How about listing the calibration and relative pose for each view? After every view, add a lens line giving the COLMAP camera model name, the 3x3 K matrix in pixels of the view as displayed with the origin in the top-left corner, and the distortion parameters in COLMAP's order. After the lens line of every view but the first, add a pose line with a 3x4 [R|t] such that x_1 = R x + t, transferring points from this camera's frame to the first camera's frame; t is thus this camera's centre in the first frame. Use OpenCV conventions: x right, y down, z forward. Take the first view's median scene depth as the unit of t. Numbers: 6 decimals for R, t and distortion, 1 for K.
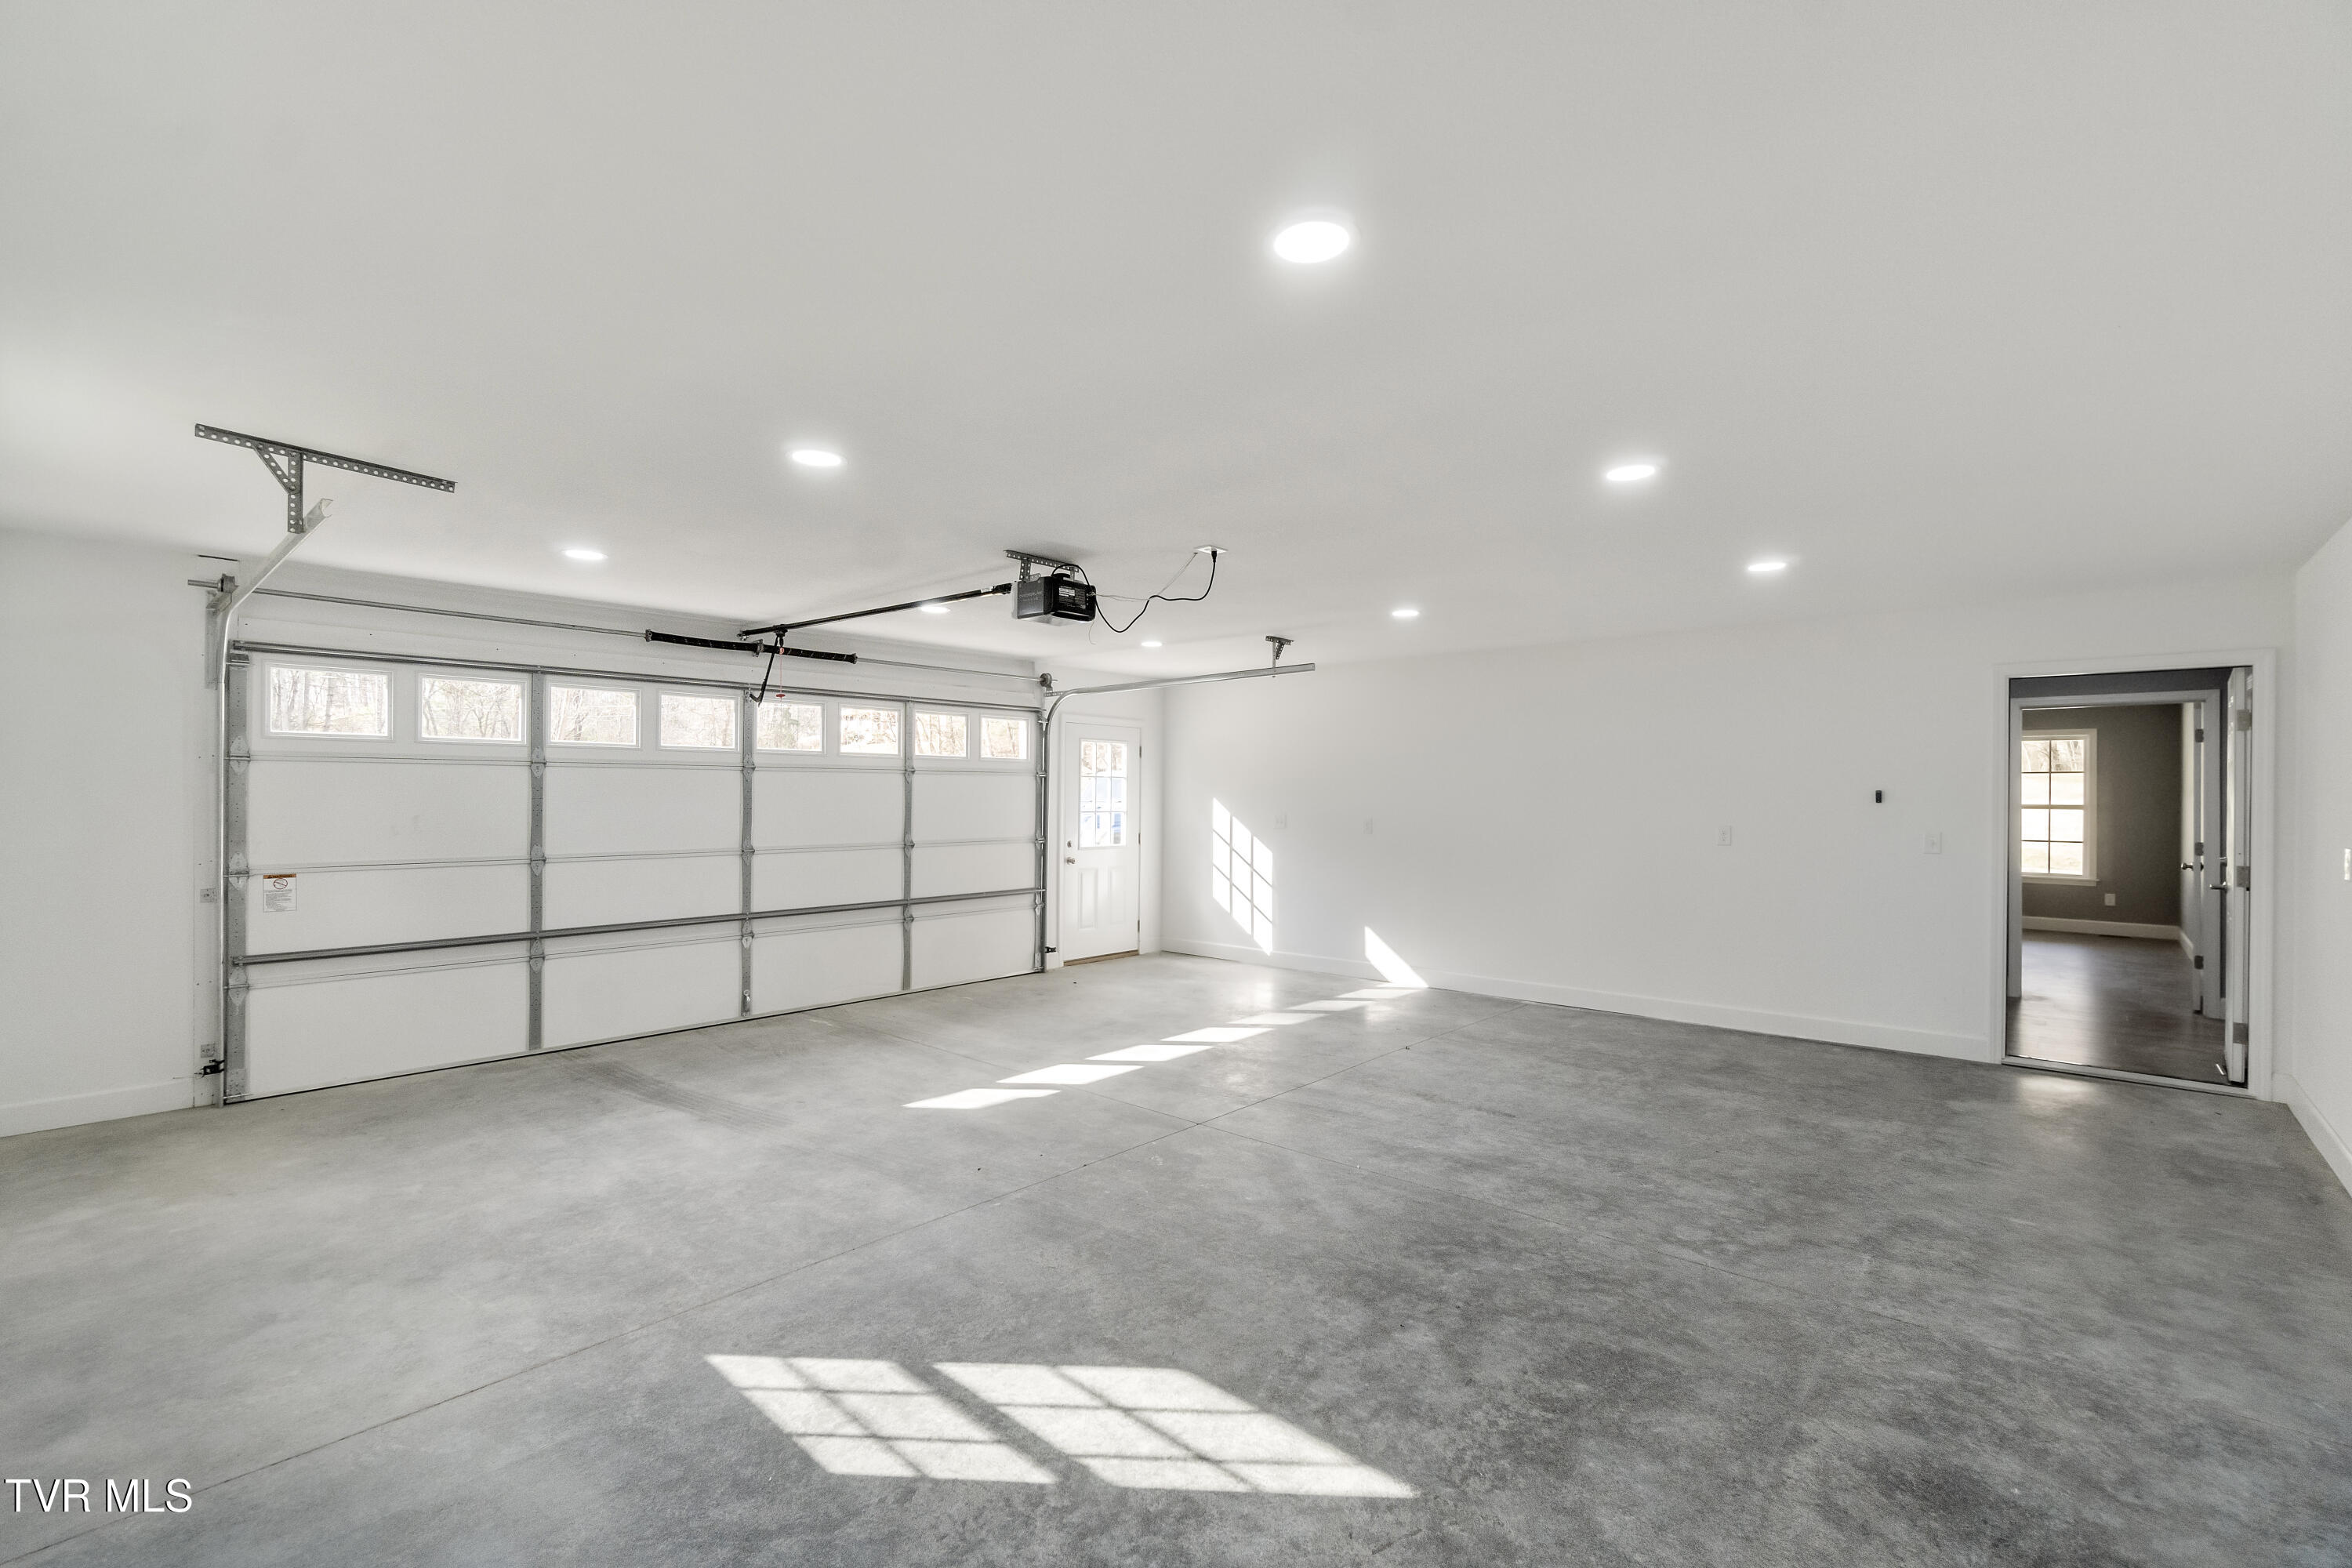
lens RADIAL K [[1016.9, 0, 1174.6], [0, 1016.9, 780.8], [0, 0, 1]] dist [-0.004436, 0.001617]
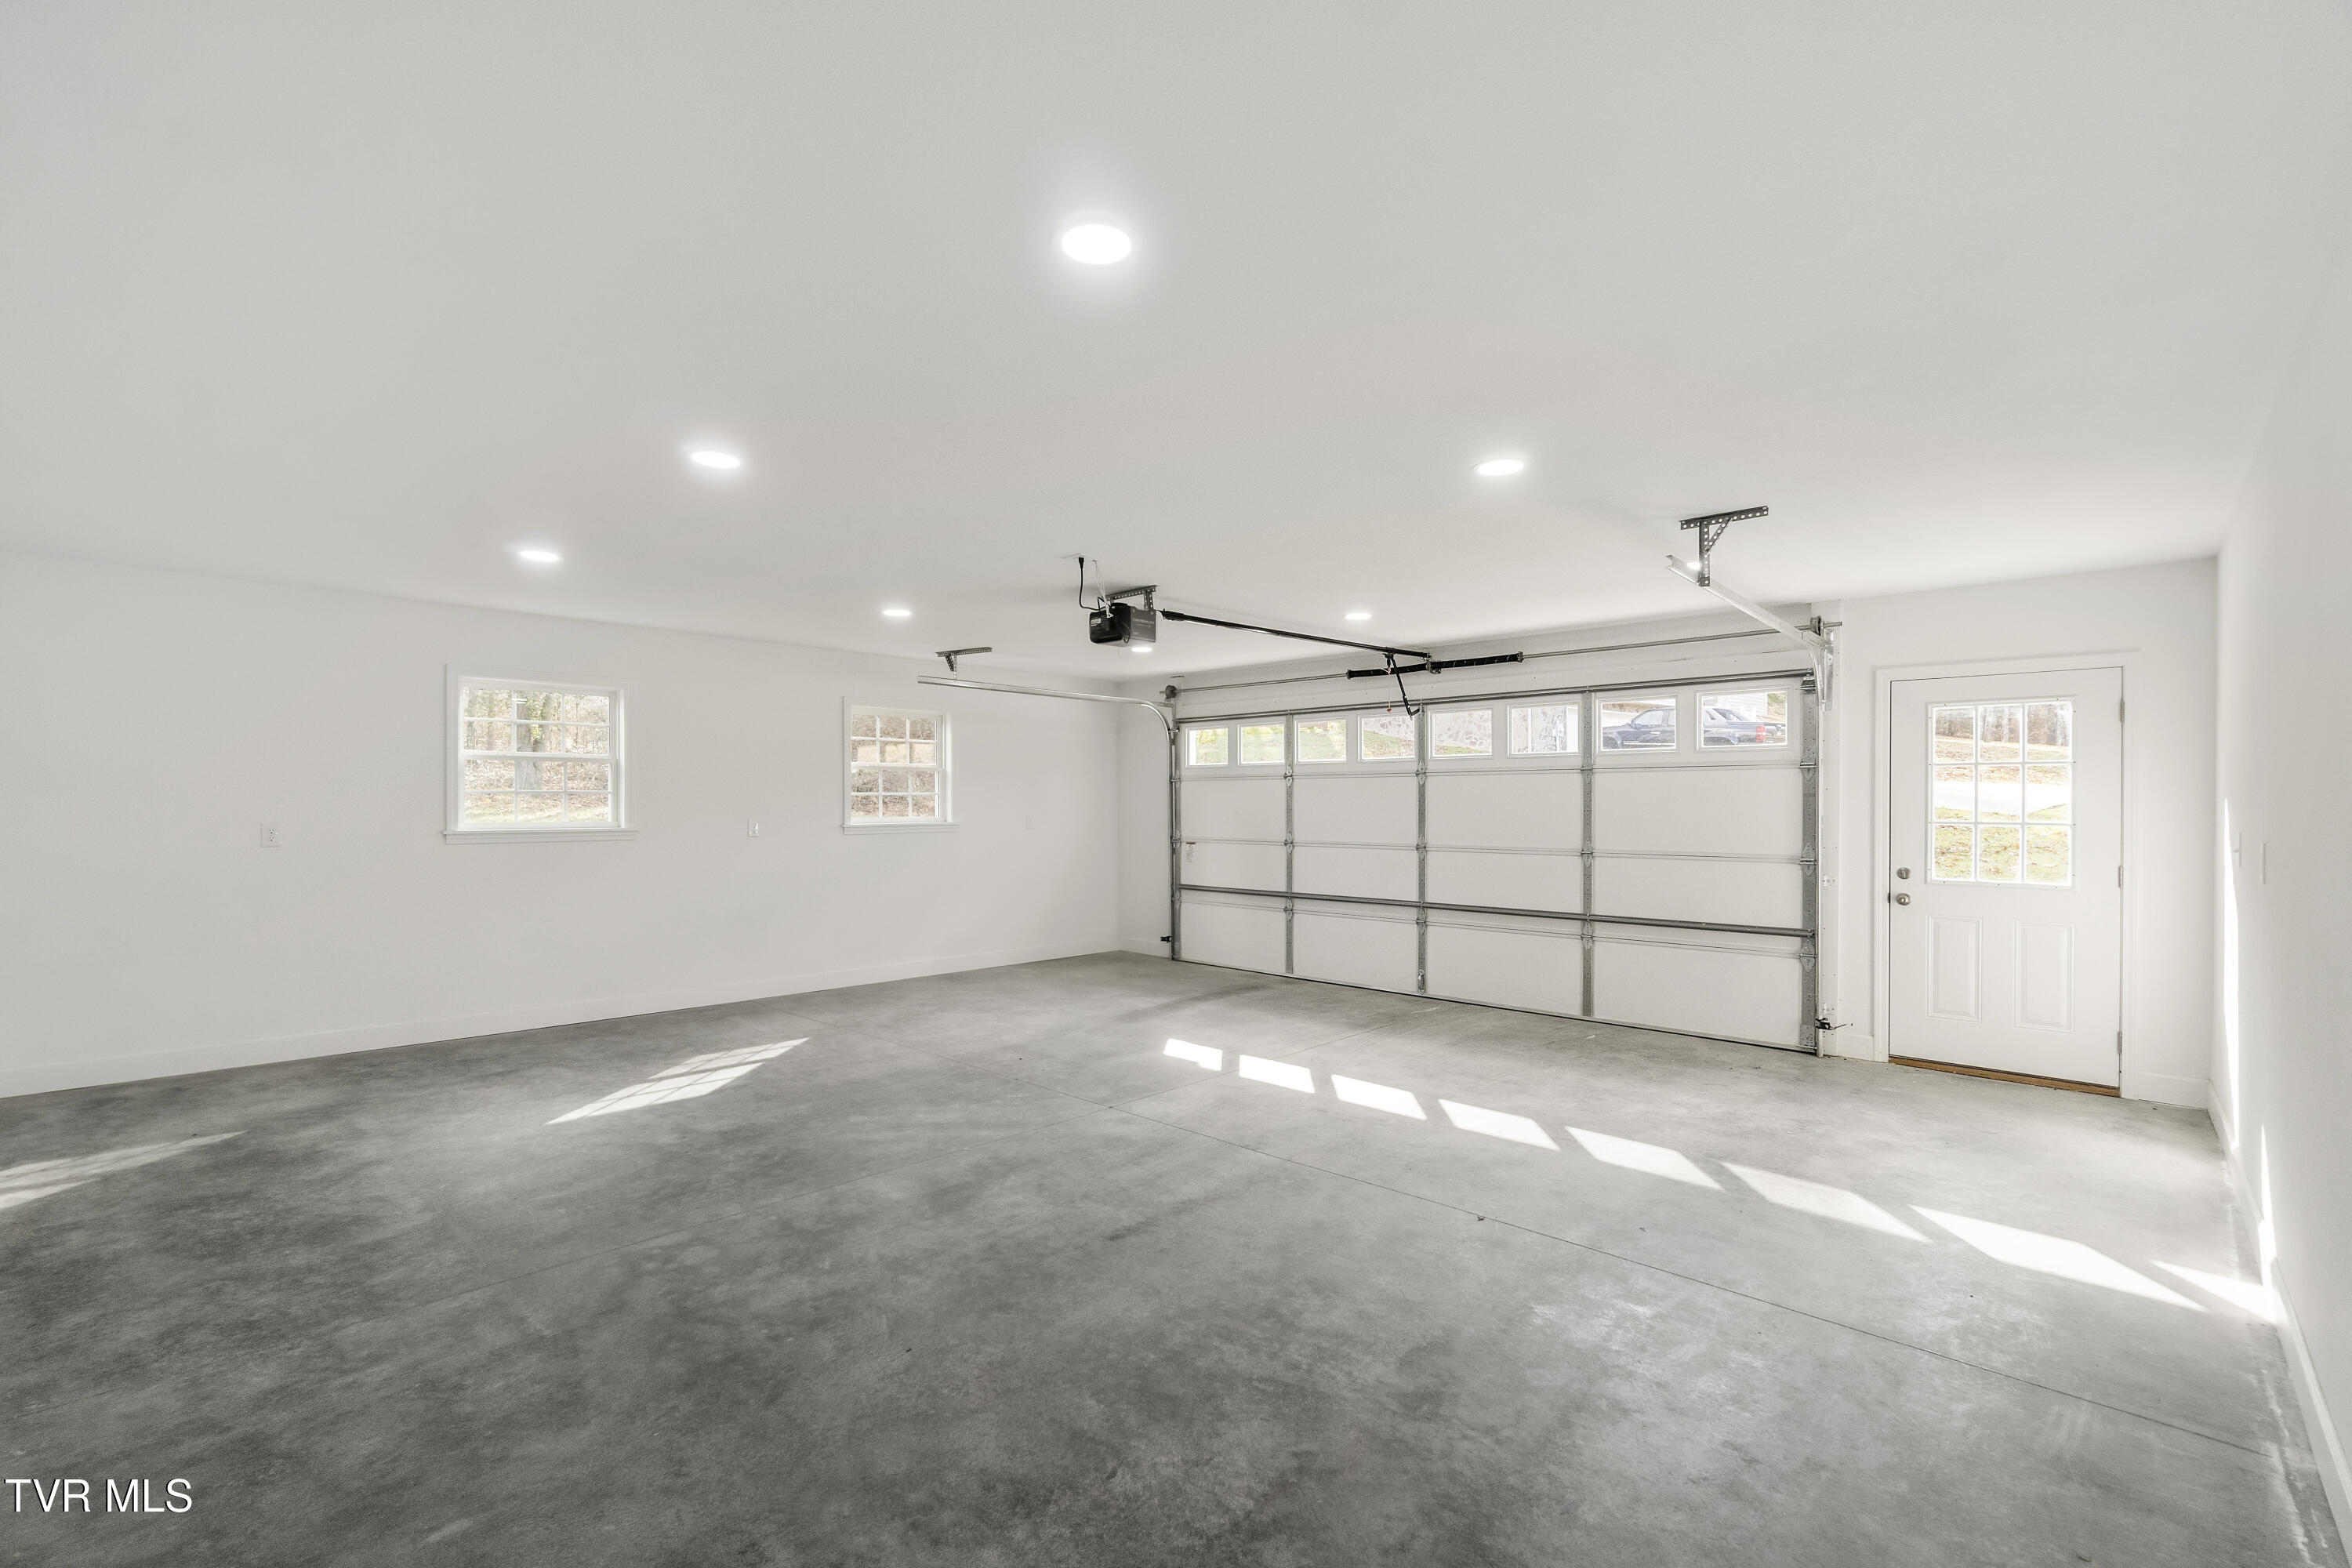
lens RADIAL K [[1016.9, 0, 1164.1], [0, 1016.9, 827.4], [0, 0, 1]] dist [-0.004436, 0.001617]
pose [[-0.024456, 0.018987, -0.999521, 0.987204], [0.011559, 0.999758, 0.018709, 0.030244], [0.999634, -0.011096, -0.024669, 1.011833]]
